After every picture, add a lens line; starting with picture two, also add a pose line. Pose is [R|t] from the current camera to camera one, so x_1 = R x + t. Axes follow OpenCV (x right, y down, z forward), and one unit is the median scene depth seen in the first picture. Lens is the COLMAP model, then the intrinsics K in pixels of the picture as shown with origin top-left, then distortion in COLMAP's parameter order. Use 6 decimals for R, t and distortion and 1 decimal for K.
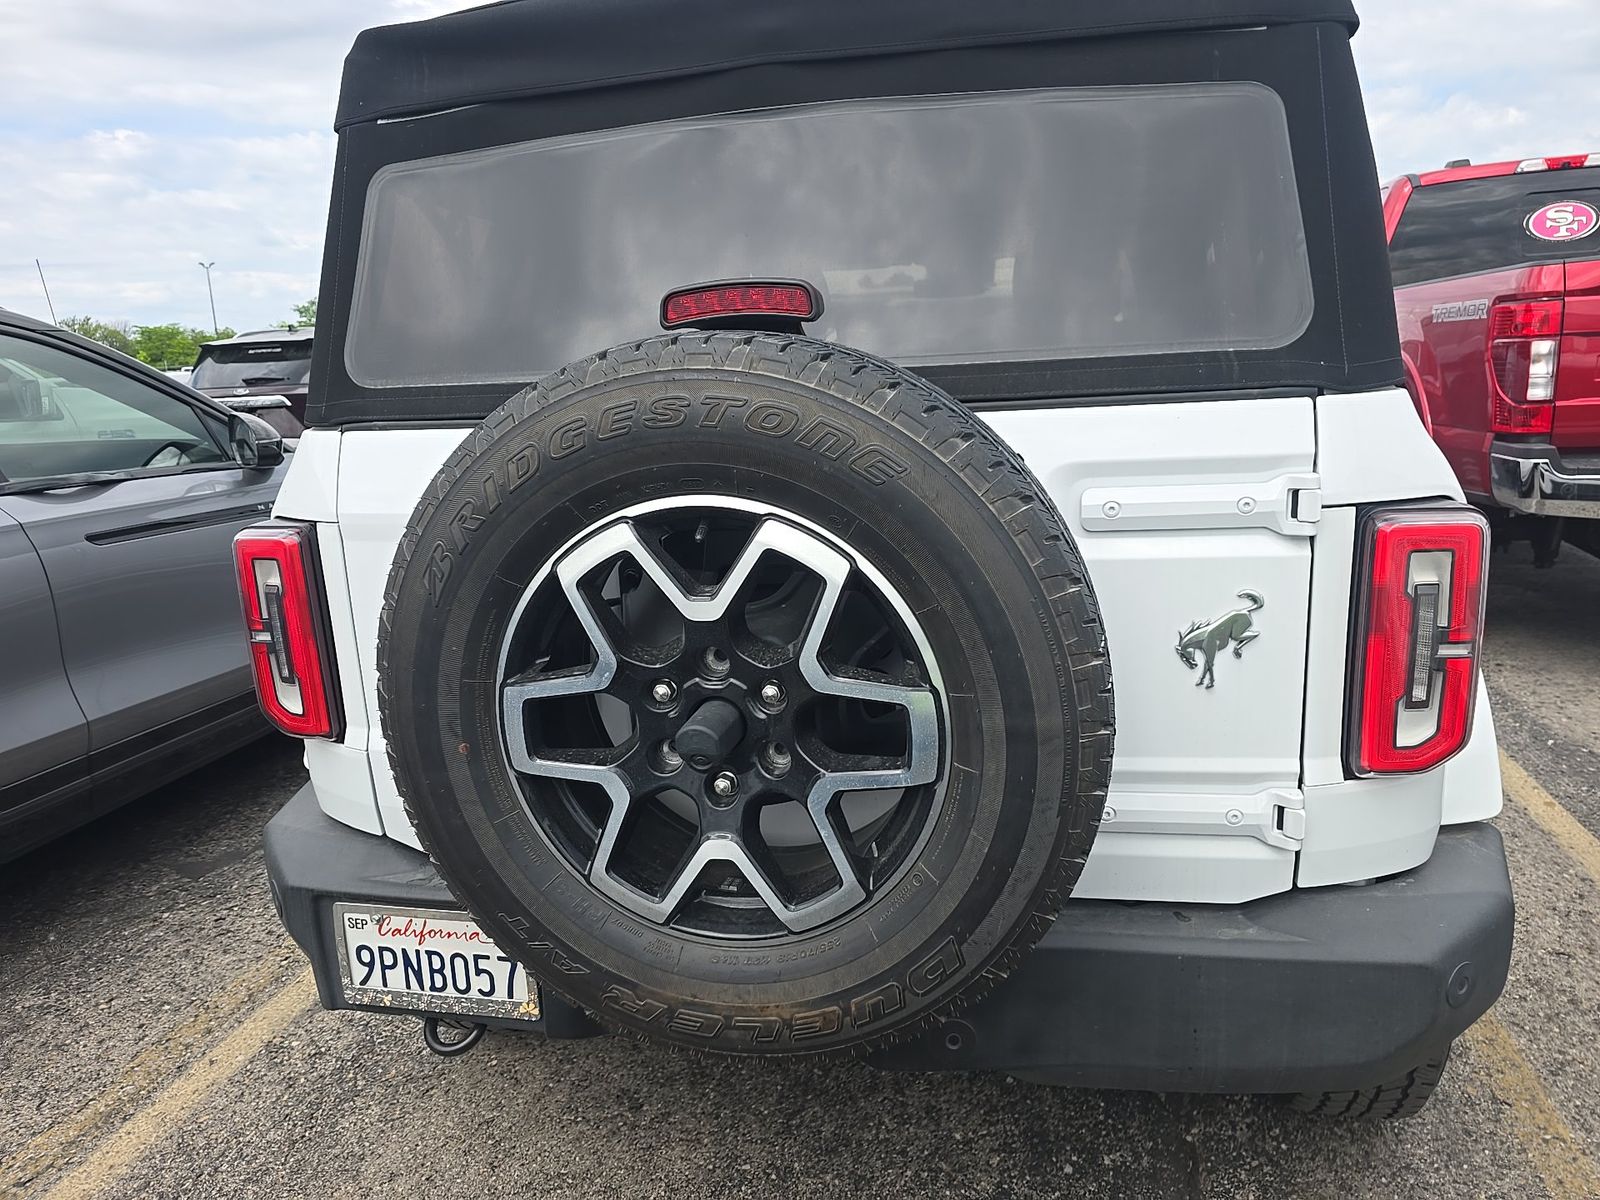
lens RADIAL K [[1088.5, 0, 812.3], [0, 1088.5, 602.5], [0, 0, 1]] dist [0.073450, -0.073412]
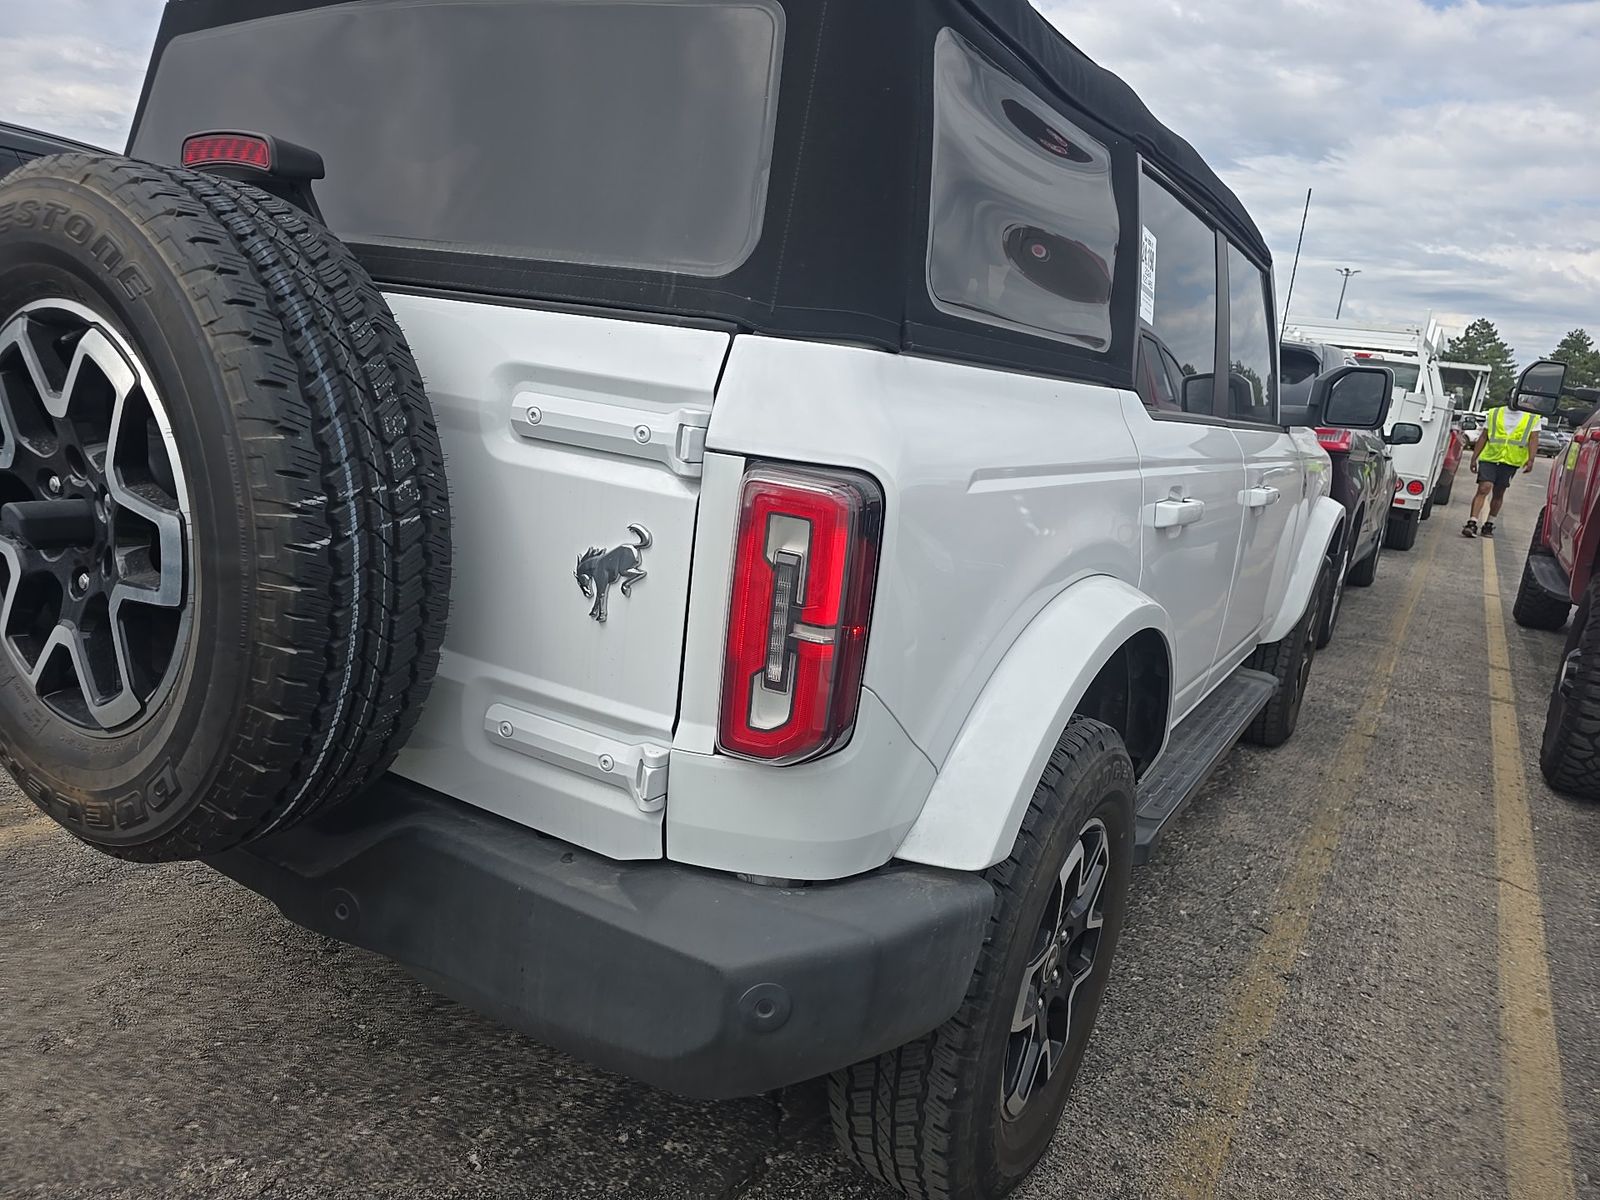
lens RADIAL K [[1088.5, 0, 812.3], [0, 1088.5, 602.5], [0, 0, 1]] dist [0.073450, -0.073412]
pose [[0.928483, 0.226866, -0.294025, 0.827501], [-0.232283, 0.972502, 0.016858, 0.003400], [0.289764, 0.052644, 0.955649, 0.147352]]
